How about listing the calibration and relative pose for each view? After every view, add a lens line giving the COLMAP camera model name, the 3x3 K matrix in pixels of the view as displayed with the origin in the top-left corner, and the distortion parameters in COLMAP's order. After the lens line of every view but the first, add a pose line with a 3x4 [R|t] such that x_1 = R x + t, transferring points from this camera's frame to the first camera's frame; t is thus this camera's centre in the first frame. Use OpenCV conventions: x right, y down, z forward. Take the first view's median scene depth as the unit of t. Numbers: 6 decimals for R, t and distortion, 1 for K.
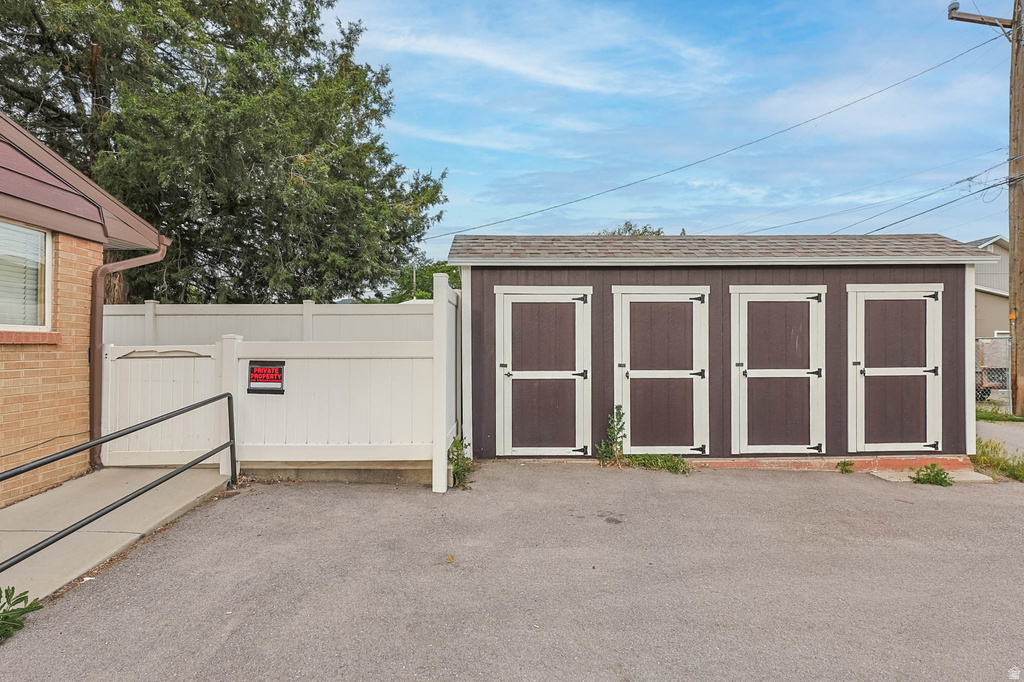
lens RADIAL K [[458.3, 0, 516.1], [0, 458.3, 341.9], [0, 0, 1]] dist [0.001257, -0.000235]
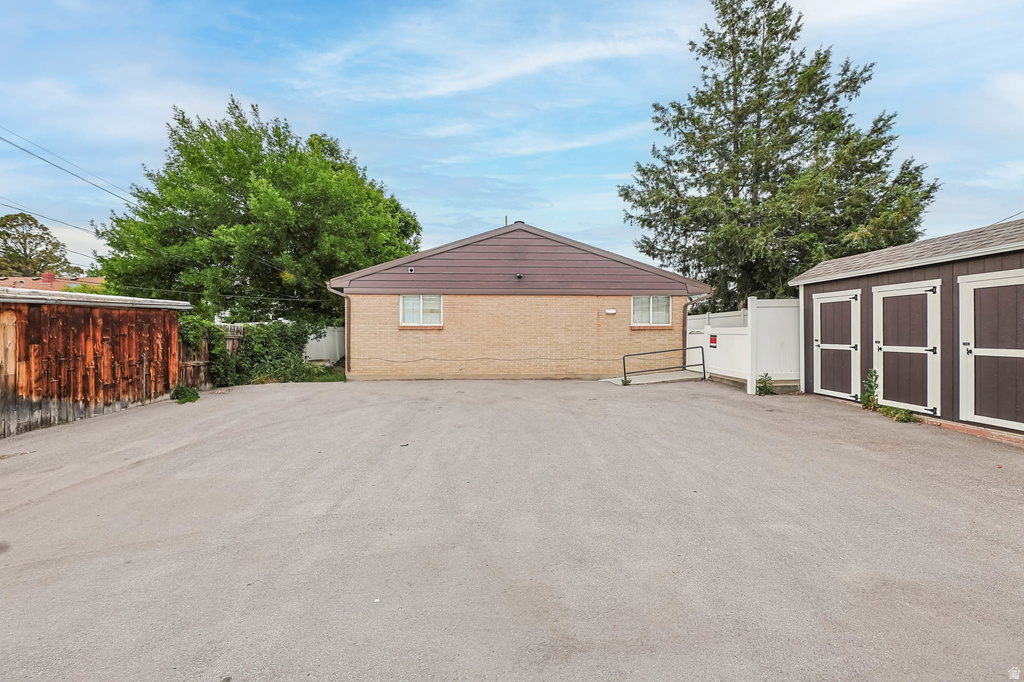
lens RADIAL K [[422.8, 0, 522.0], [0, 422.8, 336.4], [0, 0, 1]] dist [-0.002530, -0.000807]
pose [[0.046774, 0.011425, -0.998840, 1.496861], [0.009845, 0.999881, 0.011898, 0.006707], [0.998857, -0.010391, 0.046656, -0.171957]]
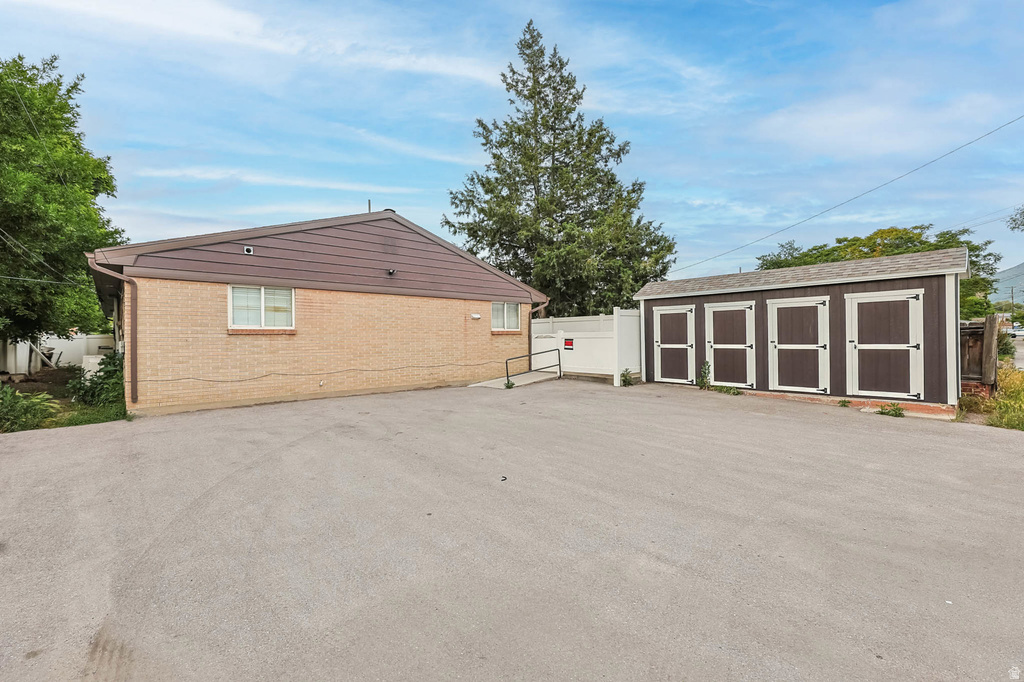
lens RADIAL K [[422.8, 0, 510.8], [0, 422.8, 336.6], [0, 0, 1]] dist [-0.002530, -0.000807]
pose [[0.656720, -0.004419, -0.754121, 1.081298], [0.013315, 0.999895, 0.005736, 0.004228], [0.754017, -0.013808, 0.656710, -0.929194]]
